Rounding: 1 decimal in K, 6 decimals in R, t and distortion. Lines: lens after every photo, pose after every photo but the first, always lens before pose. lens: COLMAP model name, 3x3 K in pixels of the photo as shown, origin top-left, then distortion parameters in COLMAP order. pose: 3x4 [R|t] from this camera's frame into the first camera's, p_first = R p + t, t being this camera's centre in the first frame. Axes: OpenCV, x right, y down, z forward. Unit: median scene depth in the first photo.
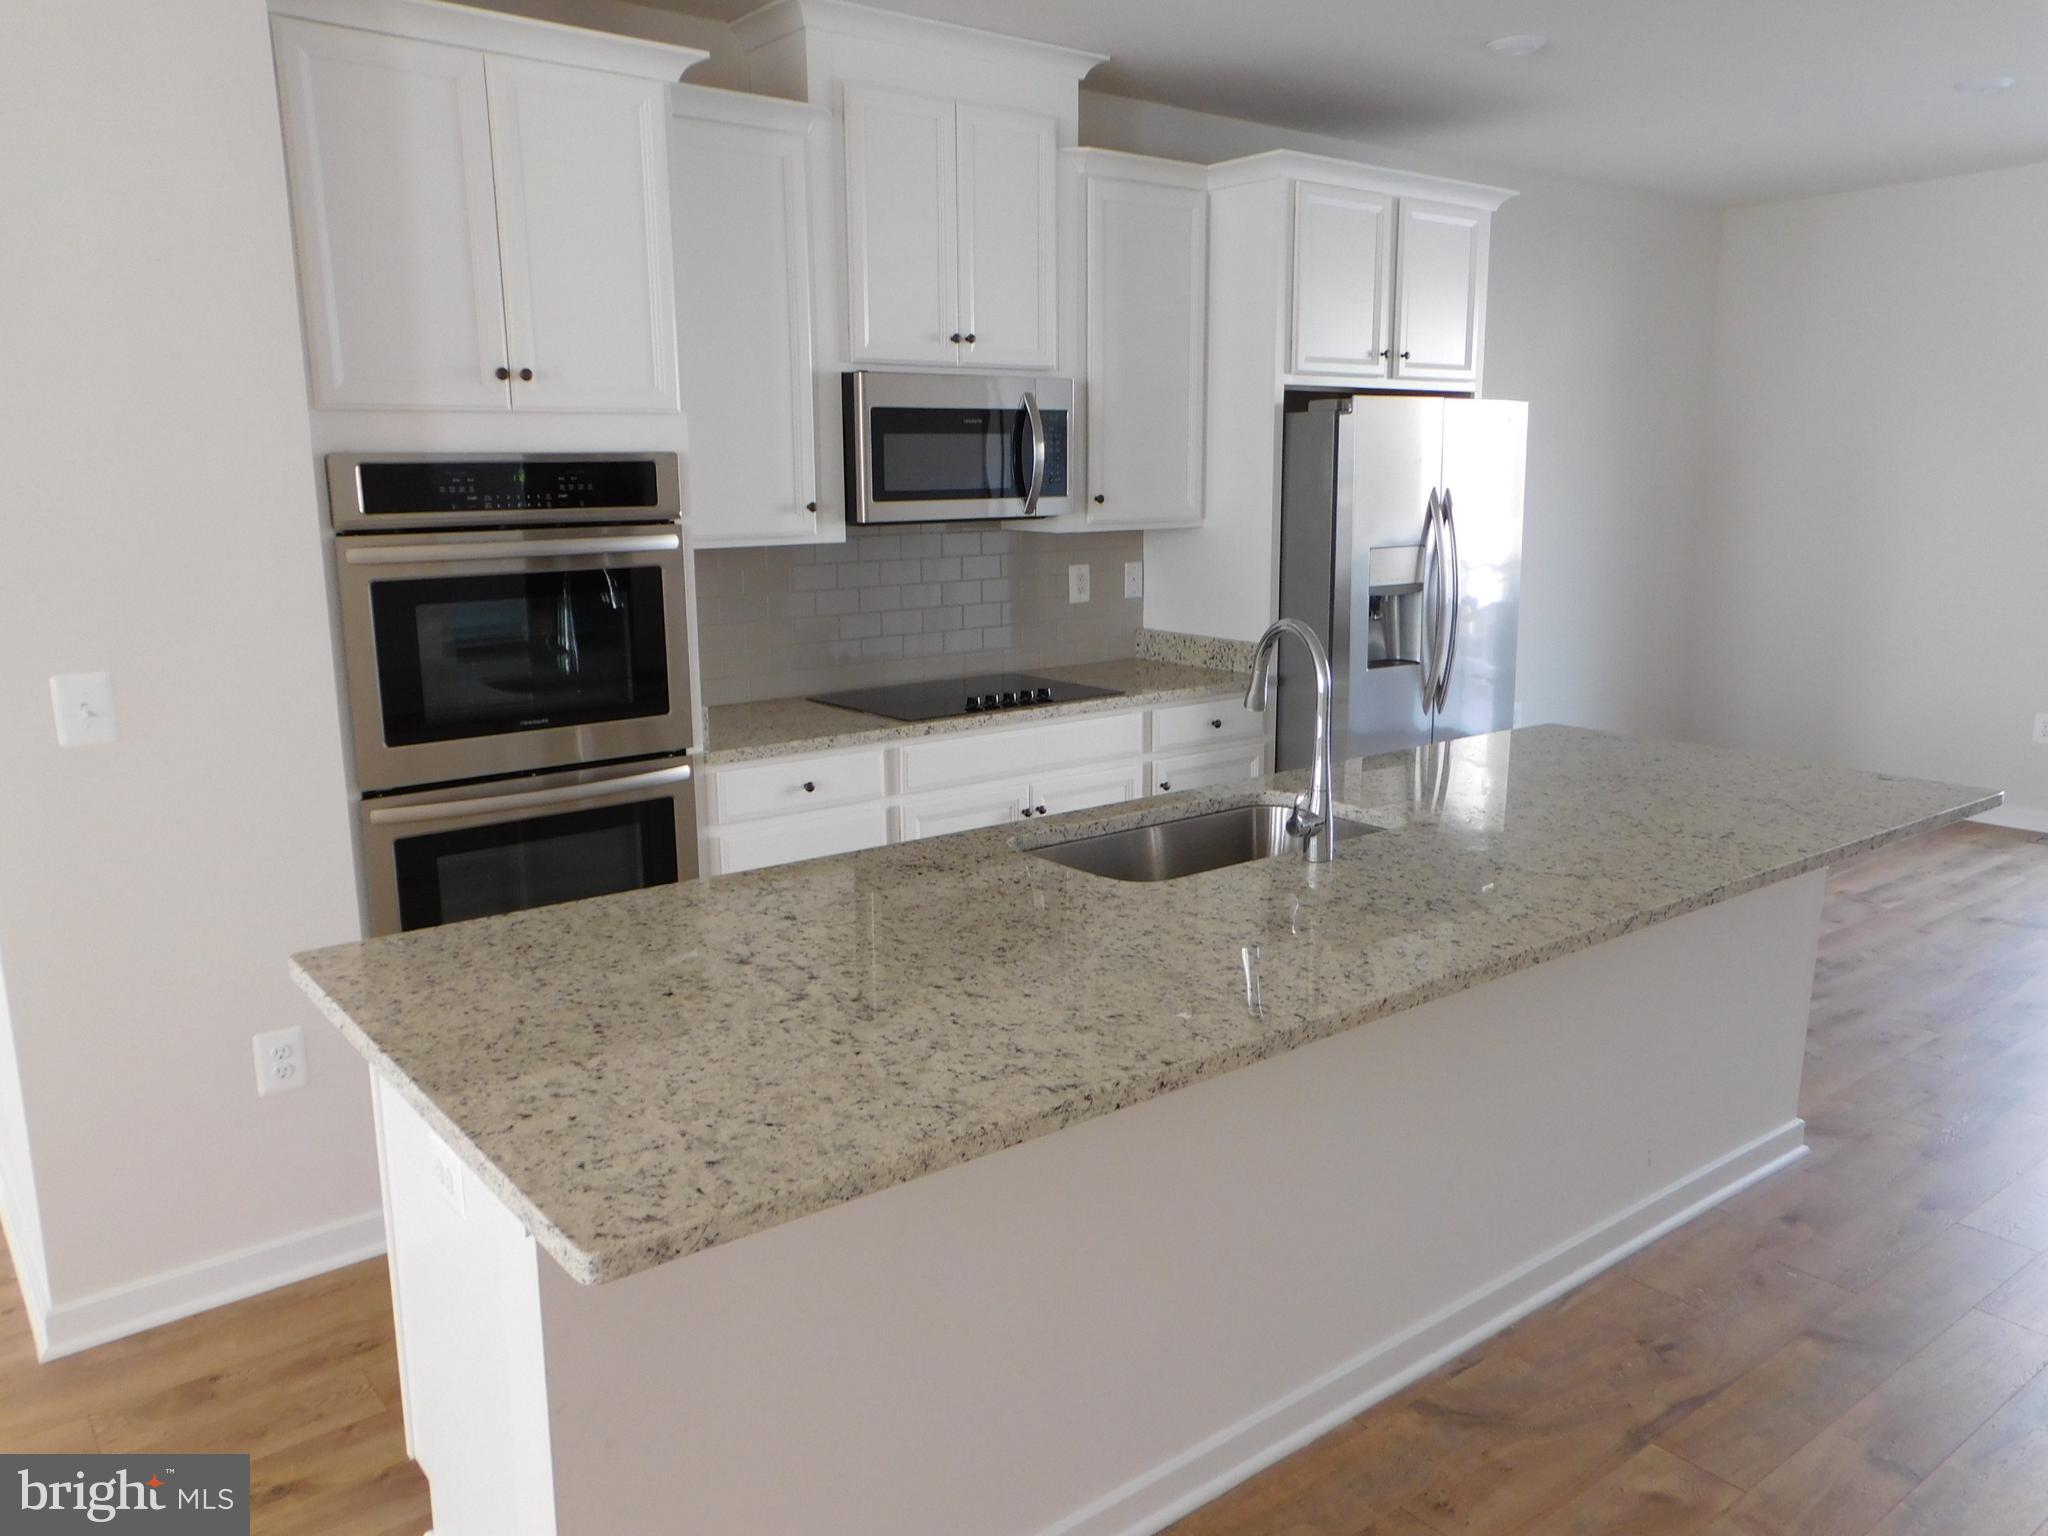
lens RADIAL K [[1513.1, 0, 1023.5], [0, 1513.1, 763.3], [0, 0, 1]] dist [0.009219, 0.004042]
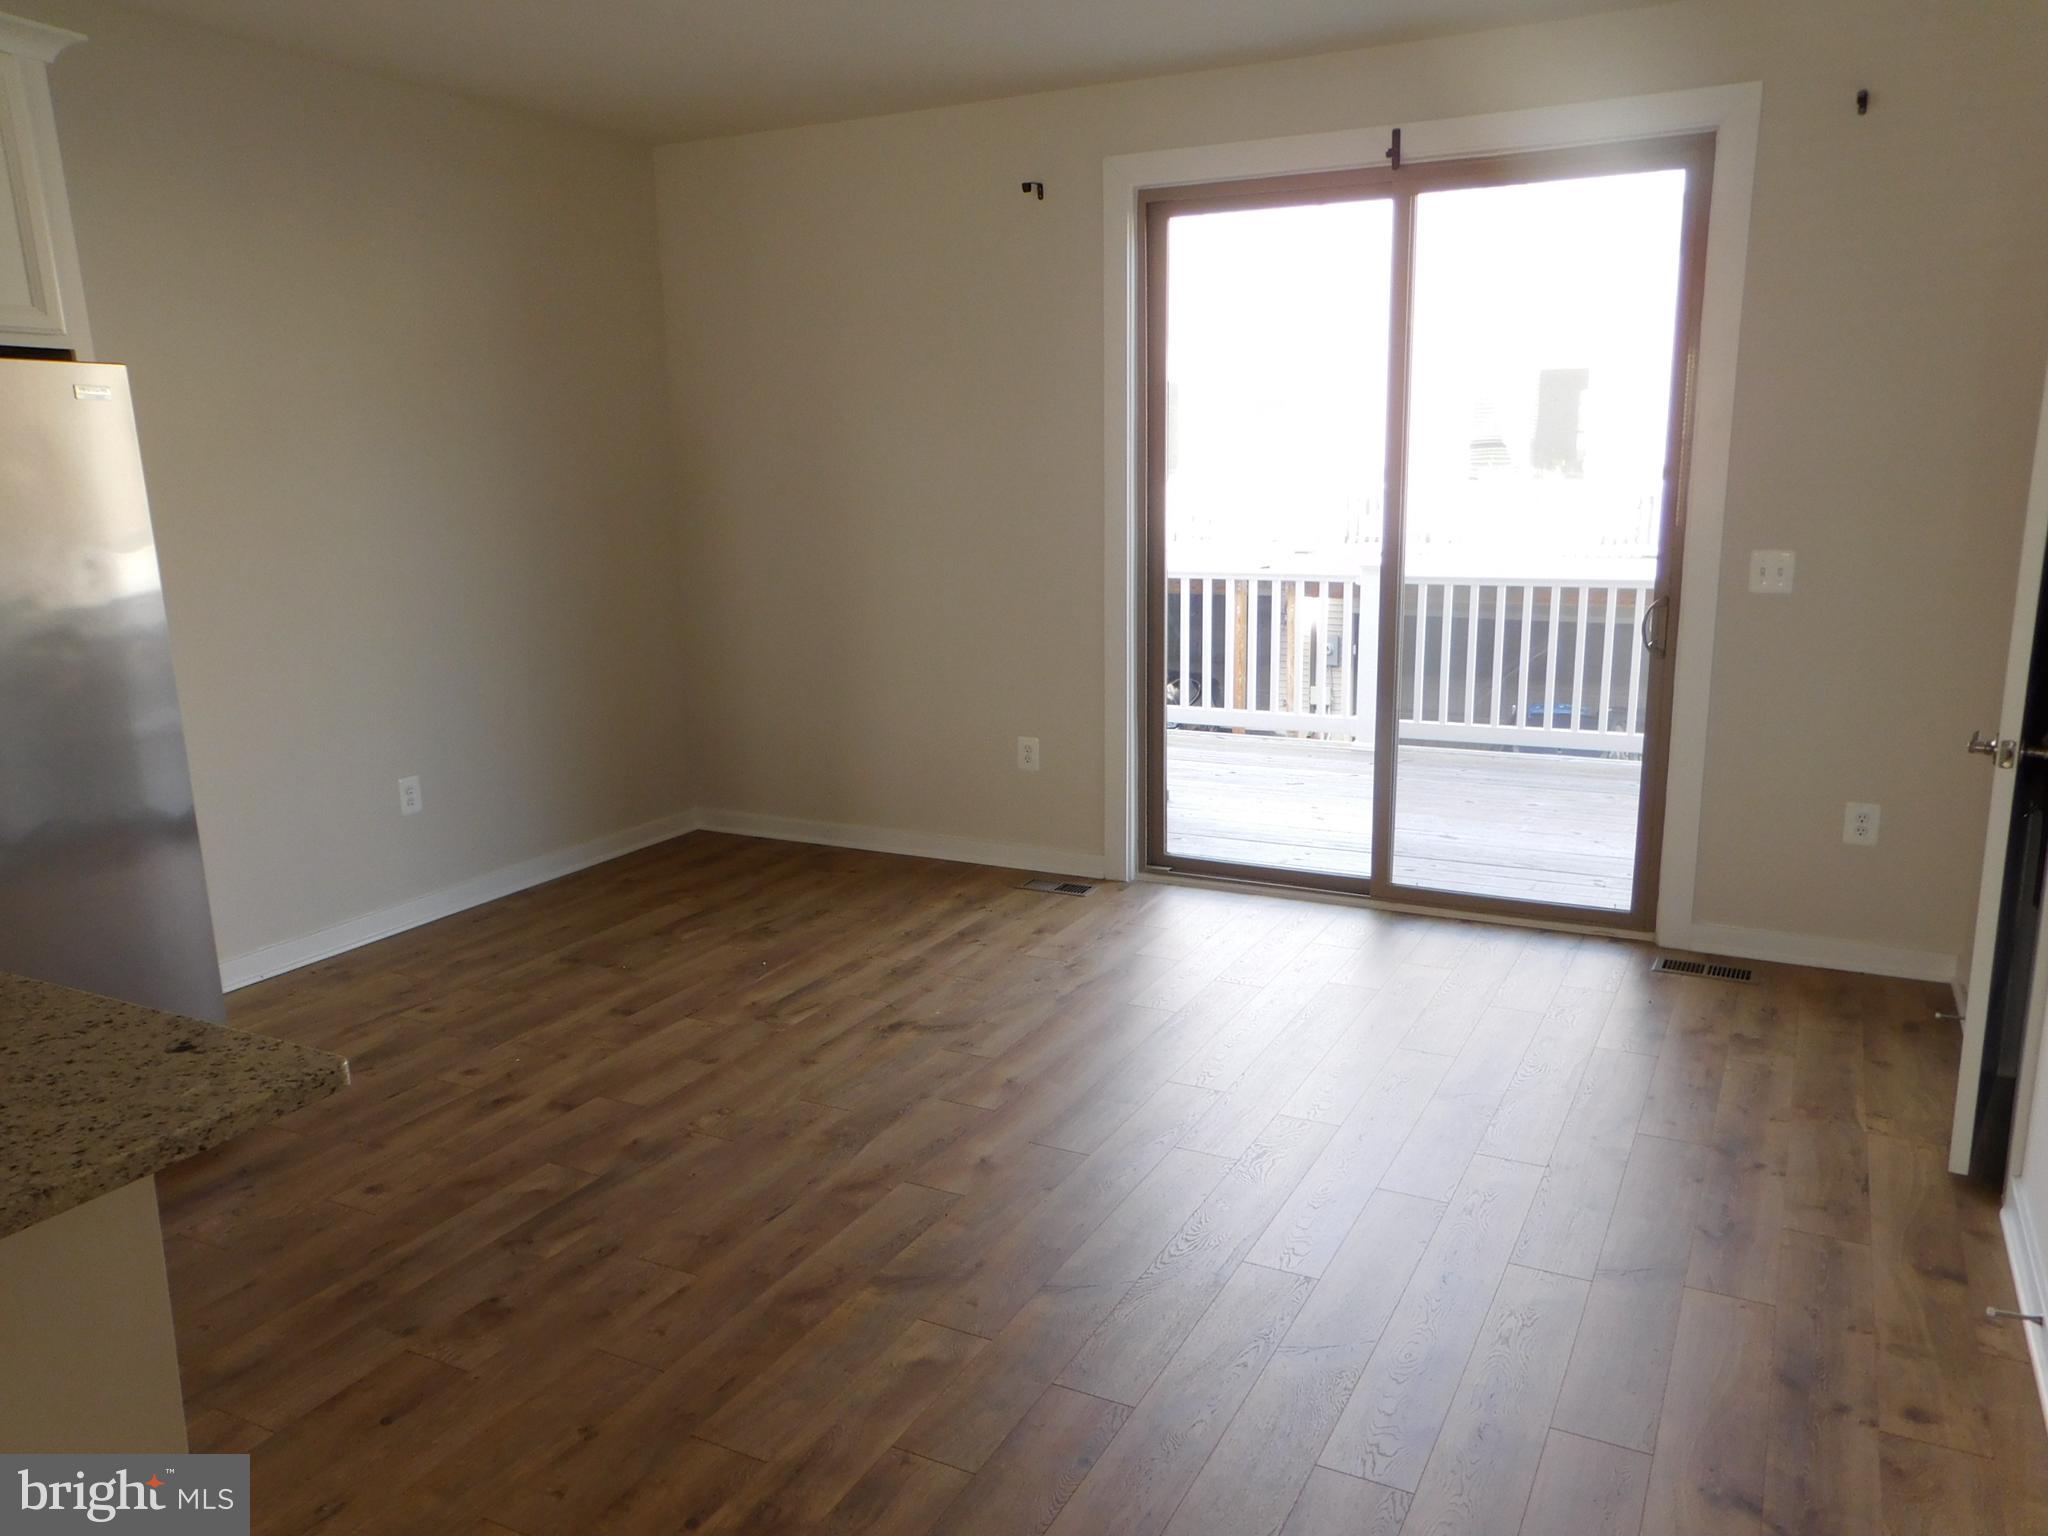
lens RADIAL K [[1513.1, 0, 1025.0], [0, 1513.1, 775.9], [0, 0, 1]] dist [0.009219, 0.004042]
pose [[0.906902, -0.088610, 0.411918, 0.366629], [0.084105, 0.996032, 0.029092, -0.045910], [-0.412861, 0.008261, 0.910756, 0.232247]]
